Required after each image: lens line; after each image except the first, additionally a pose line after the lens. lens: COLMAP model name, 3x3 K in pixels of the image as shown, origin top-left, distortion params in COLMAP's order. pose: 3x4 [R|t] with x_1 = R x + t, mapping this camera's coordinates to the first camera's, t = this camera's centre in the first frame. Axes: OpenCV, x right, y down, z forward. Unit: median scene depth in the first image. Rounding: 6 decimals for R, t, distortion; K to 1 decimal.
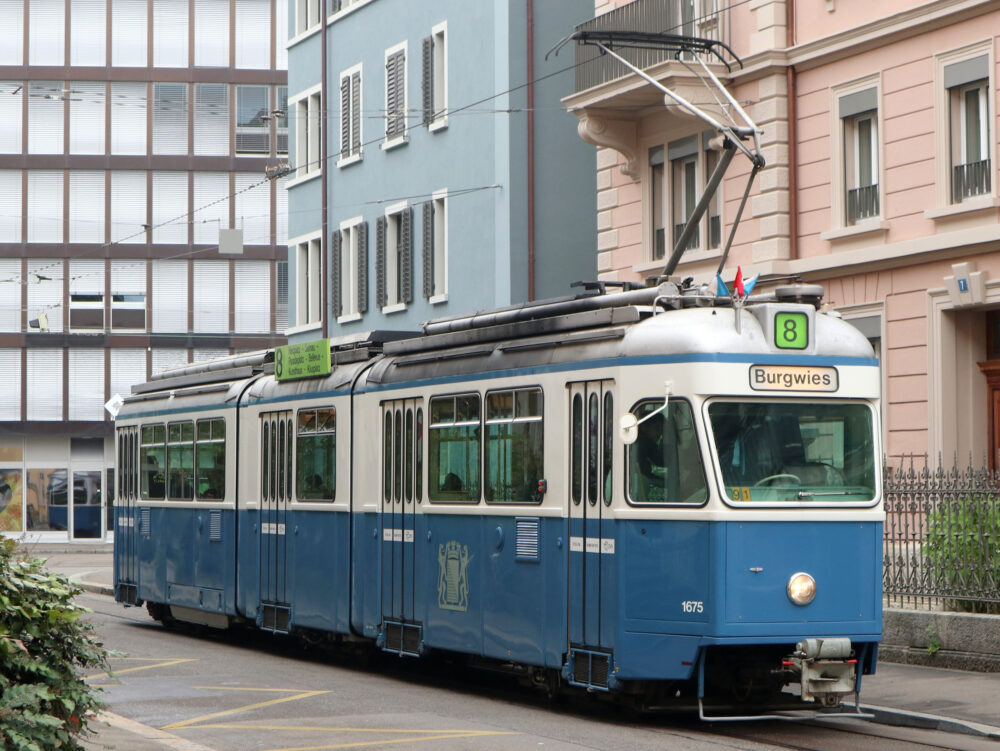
lens RADIAL K [[2623.0, 0, 499.4], [0, 2623.0, 375.4], [0, 0, 1]] dist [-0.175652, -0.441991]
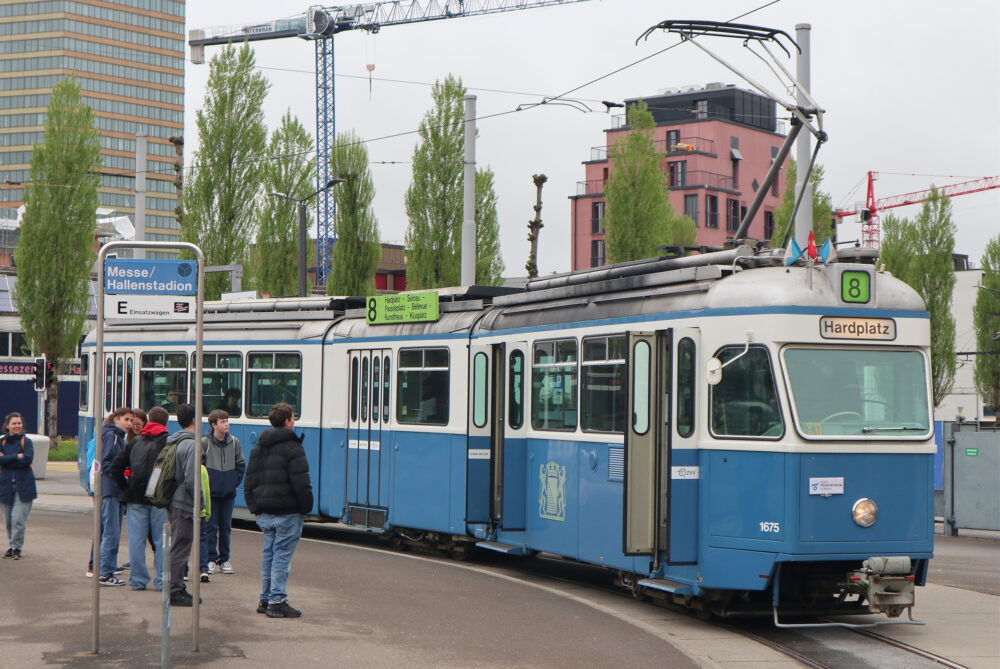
lens RADIAL K [[1848.2, 0, 500.4], [0, 1848.2, 303.1], [0, 0, 1]] dist [-0.051727, 0.002768]
pose [[0.999549, 0.007043, -0.029202, -0.020696], [-0.007379, 0.999908, -0.011416, 0.000372], [0.029119, 0.011626, 0.999508, 0.182912]]
